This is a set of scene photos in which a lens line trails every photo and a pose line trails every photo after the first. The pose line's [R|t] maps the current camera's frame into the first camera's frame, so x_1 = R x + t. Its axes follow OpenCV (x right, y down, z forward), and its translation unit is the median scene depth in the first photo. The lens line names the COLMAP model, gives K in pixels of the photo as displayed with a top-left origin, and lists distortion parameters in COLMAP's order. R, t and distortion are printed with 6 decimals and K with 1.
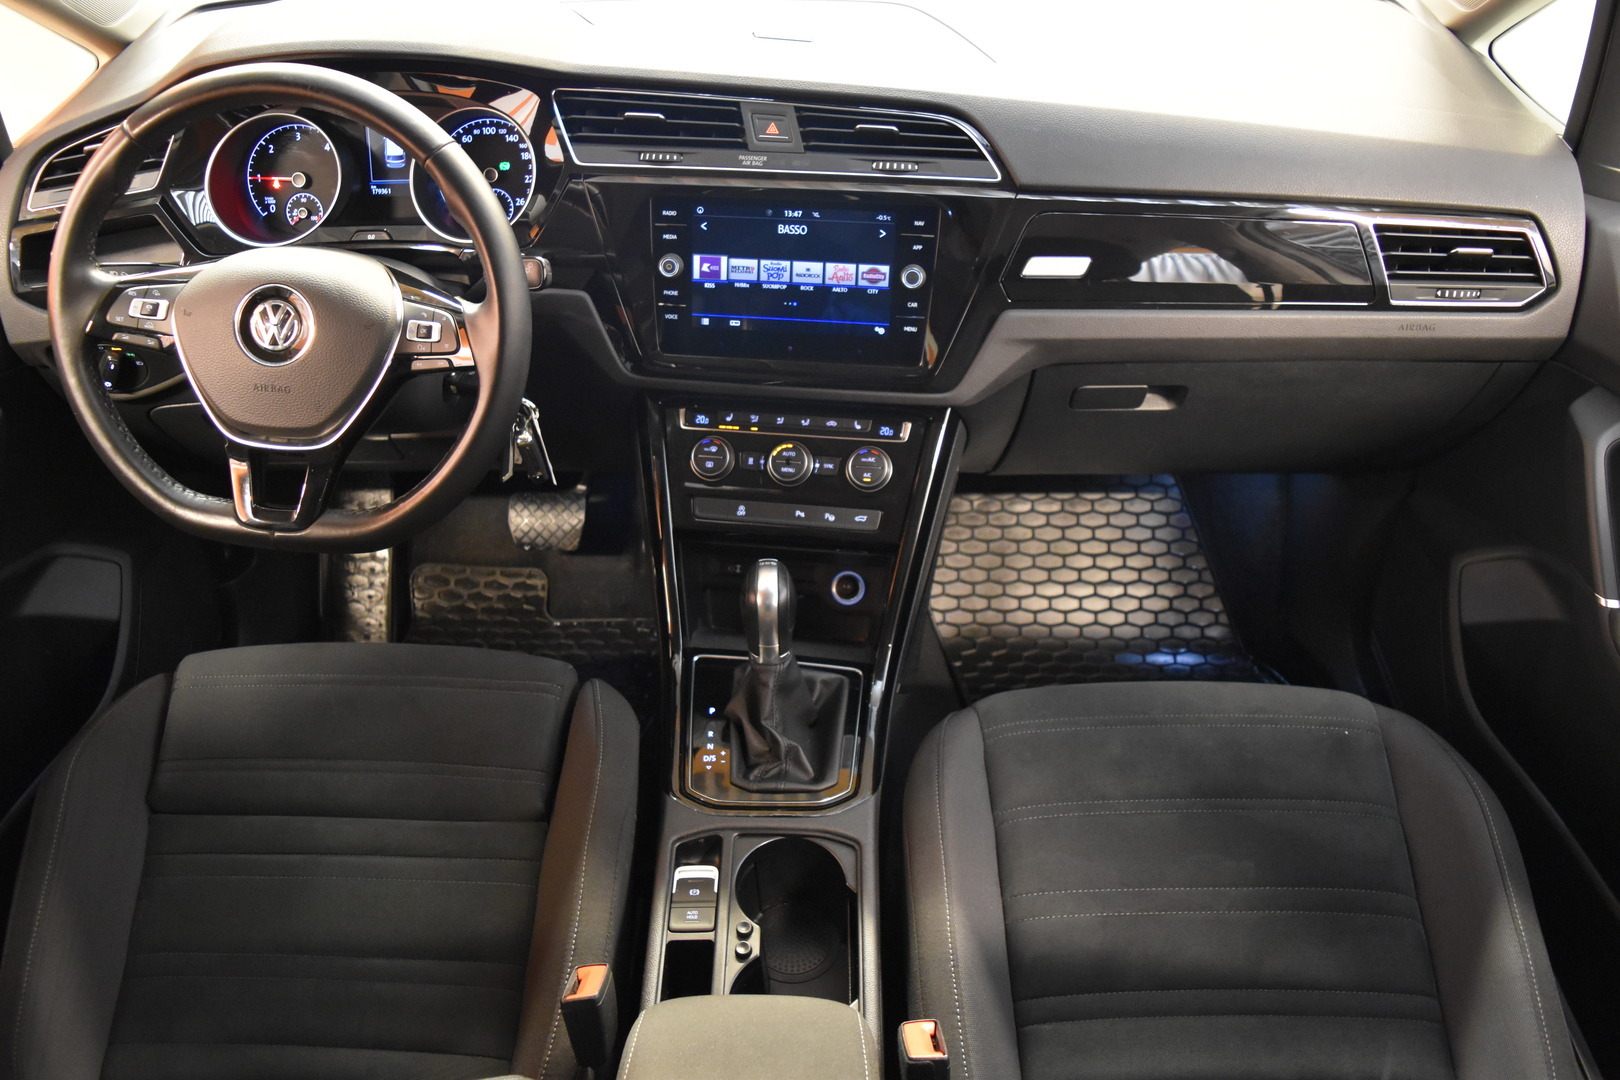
lens RADIAL K [[1261.1, 0, 810.0], [0, 1261.1, 540.0], [0, 0, 1]] dist [-0.098120, 0.005577]
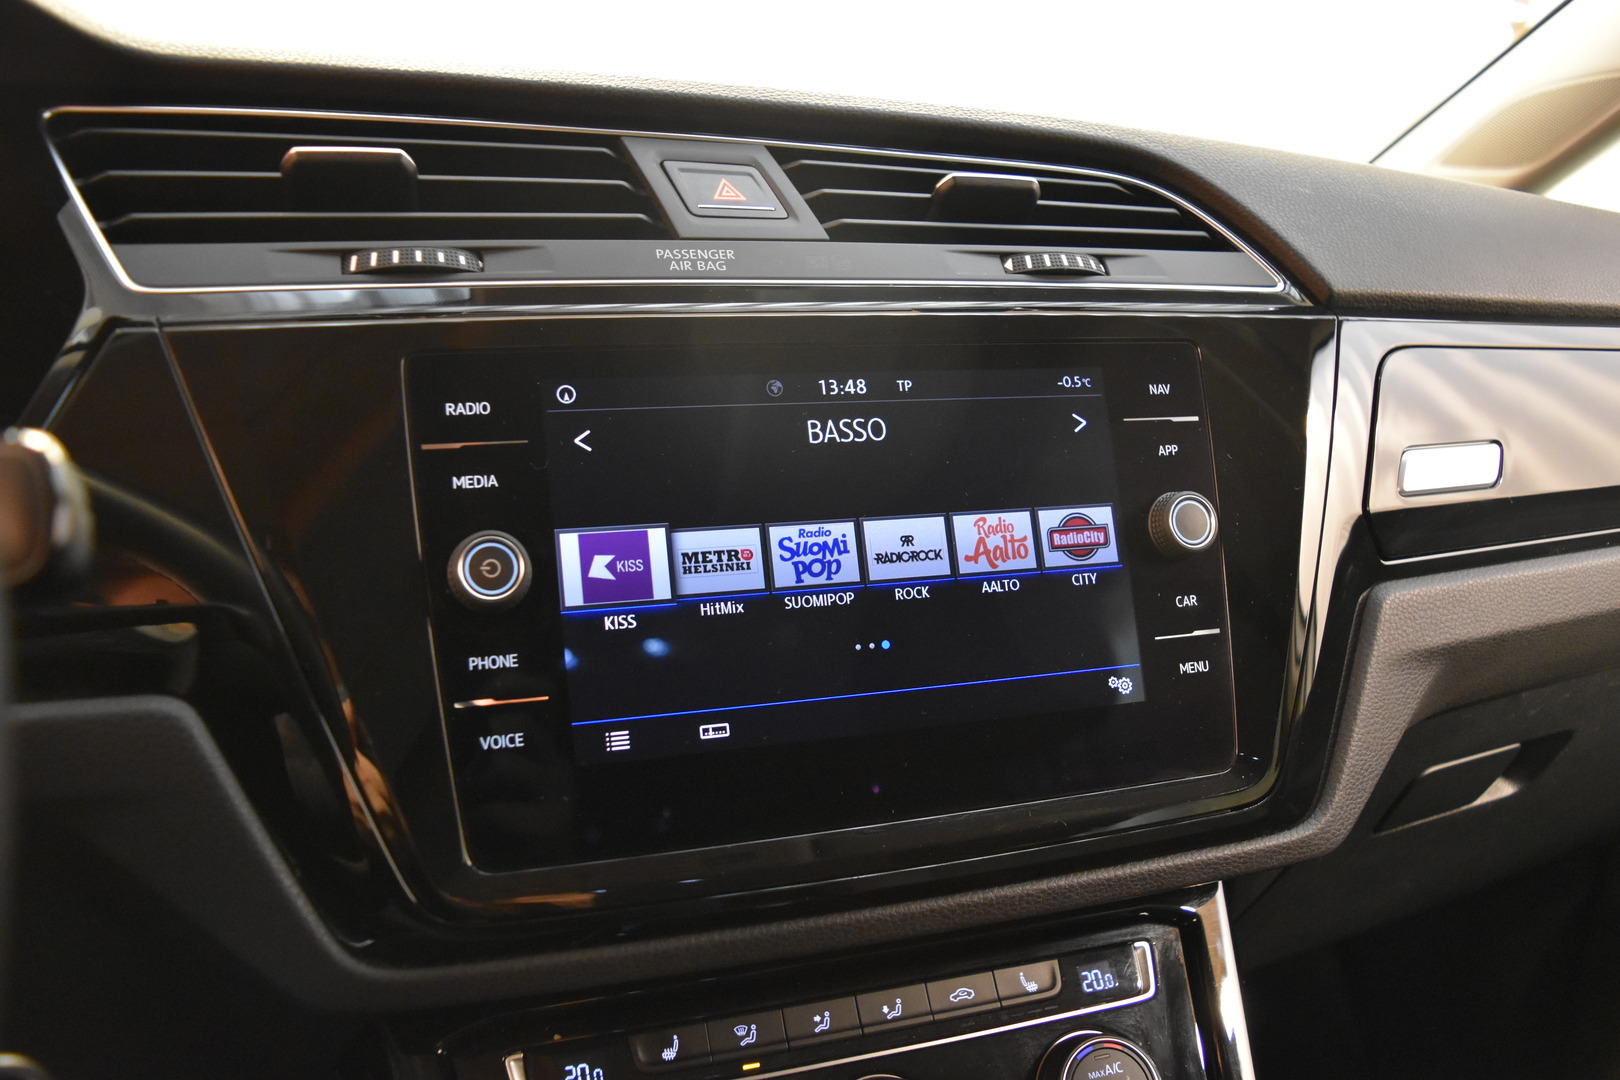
lens RADIAL K [[1261.1, 0, 810.0], [0, 1261.1, 540.0], [0, 0, 1]] dist [-0.098120, 0.005577]
pose [[0.900375, -0.076190, 0.428393, -0.171148], [0.250590, 0.895676, -0.367381, -0.096040], [-0.355710, 0.438132, 0.825537, 0.725192]]
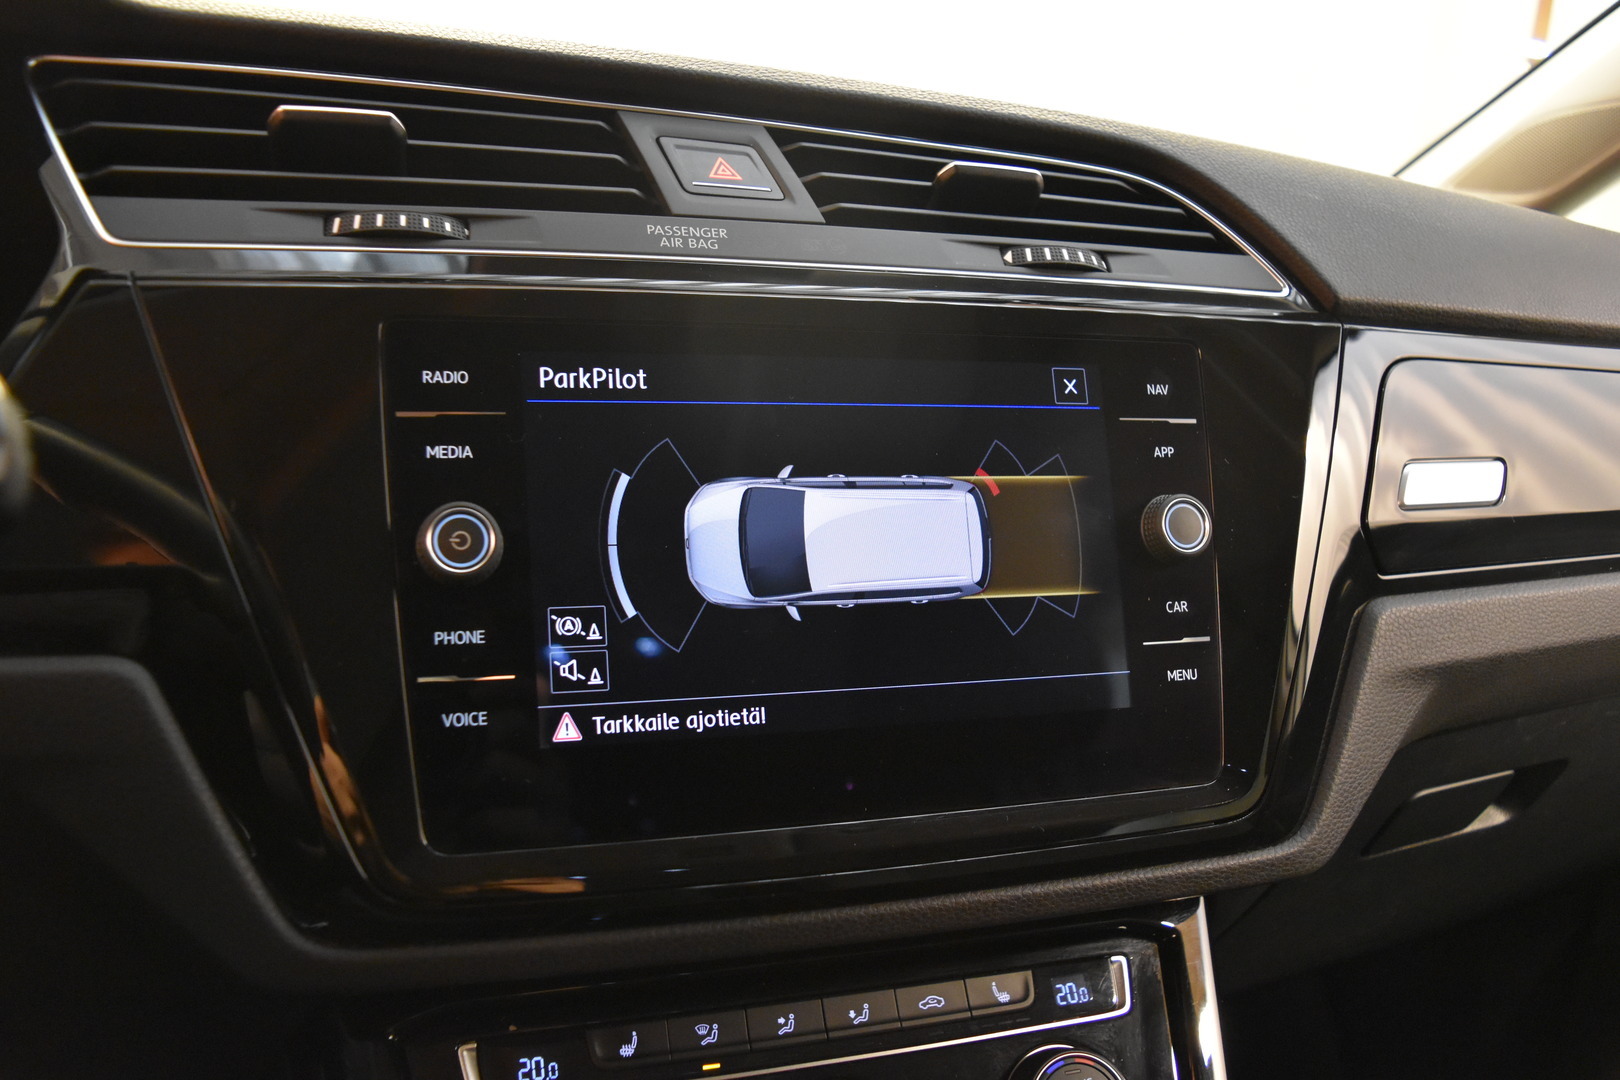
lens RADIAL K [[1261.1, 0, 810.0], [0, 1261.1, 540.0], [0, 0, 1]] dist [-0.098120, 0.005577]
pose [[0.903000, -0.037257, 0.428022, -0.163230], [0.214763, 0.901982, -0.374573, -0.092878], [-0.372113, 0.430162, 0.822491, 0.733013]]
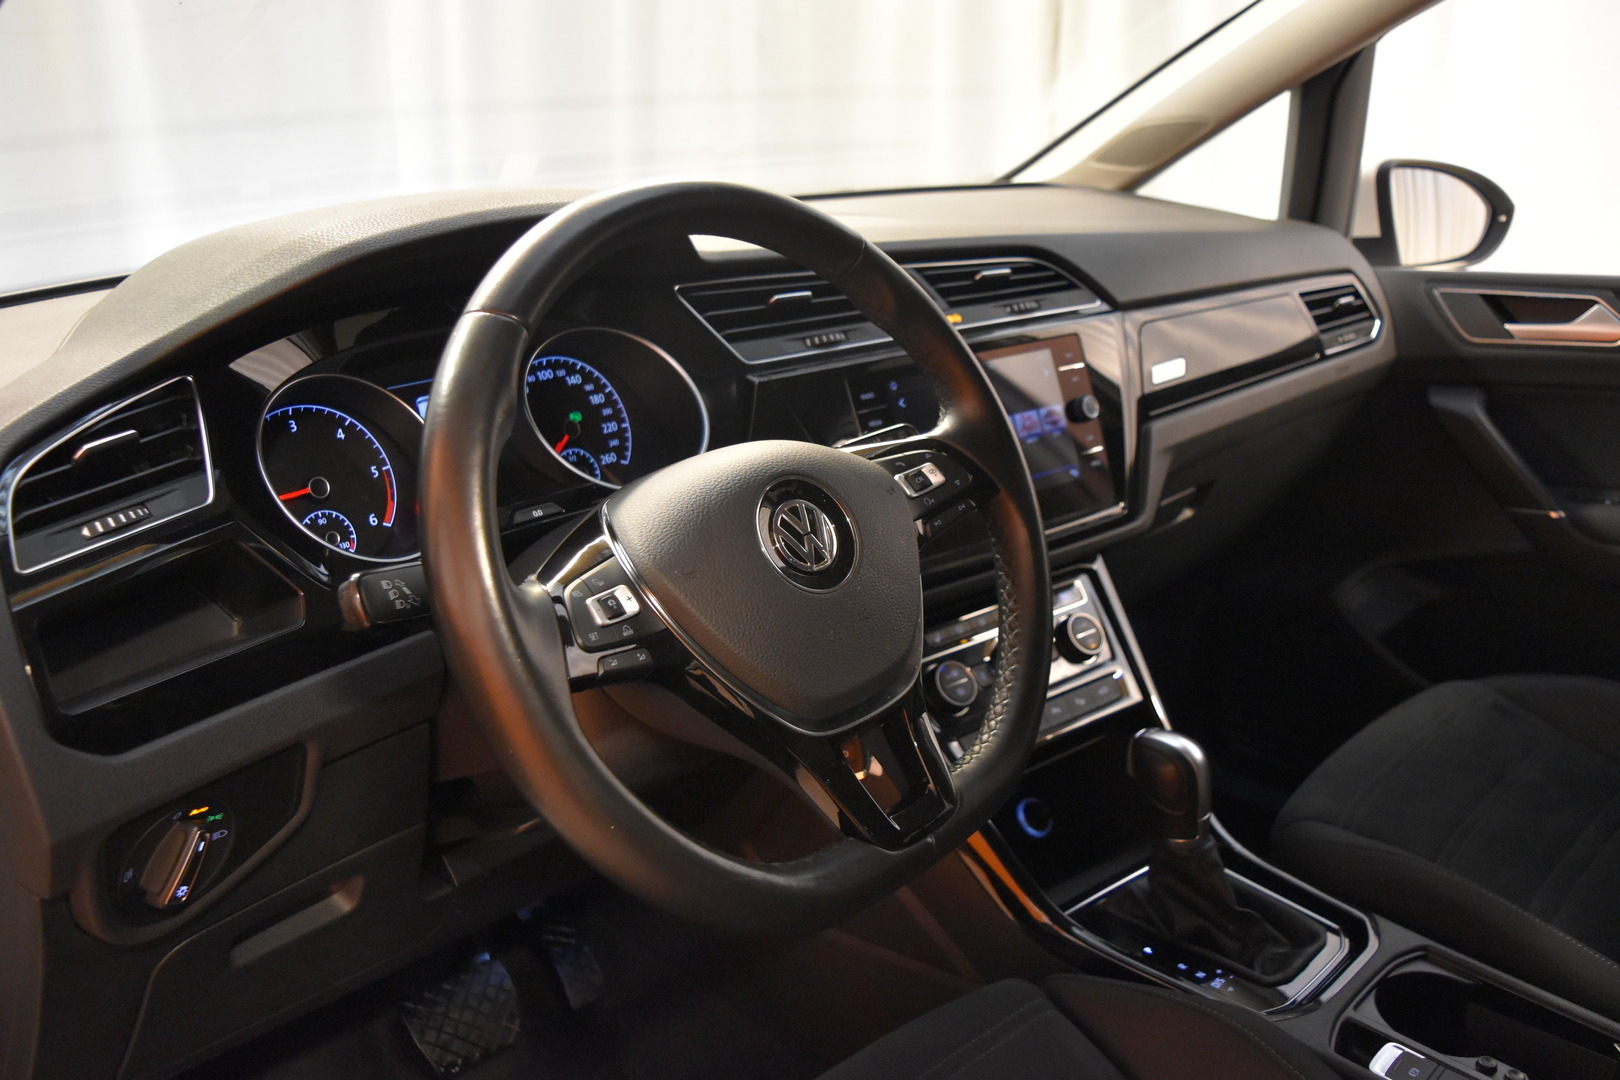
lens RADIAL K [[1418.6, 0, 810.0], [0, 1418.6, 540.0], [0, 0, 1]] dist [-0.071082, -0.000018]
pose [[0.688397, -0.229820, 0.687963, -0.801687], [0.461221, 0.870722, -0.170640, -0.036572], [-0.559808, 0.434771, 0.705400, 0.402282]]
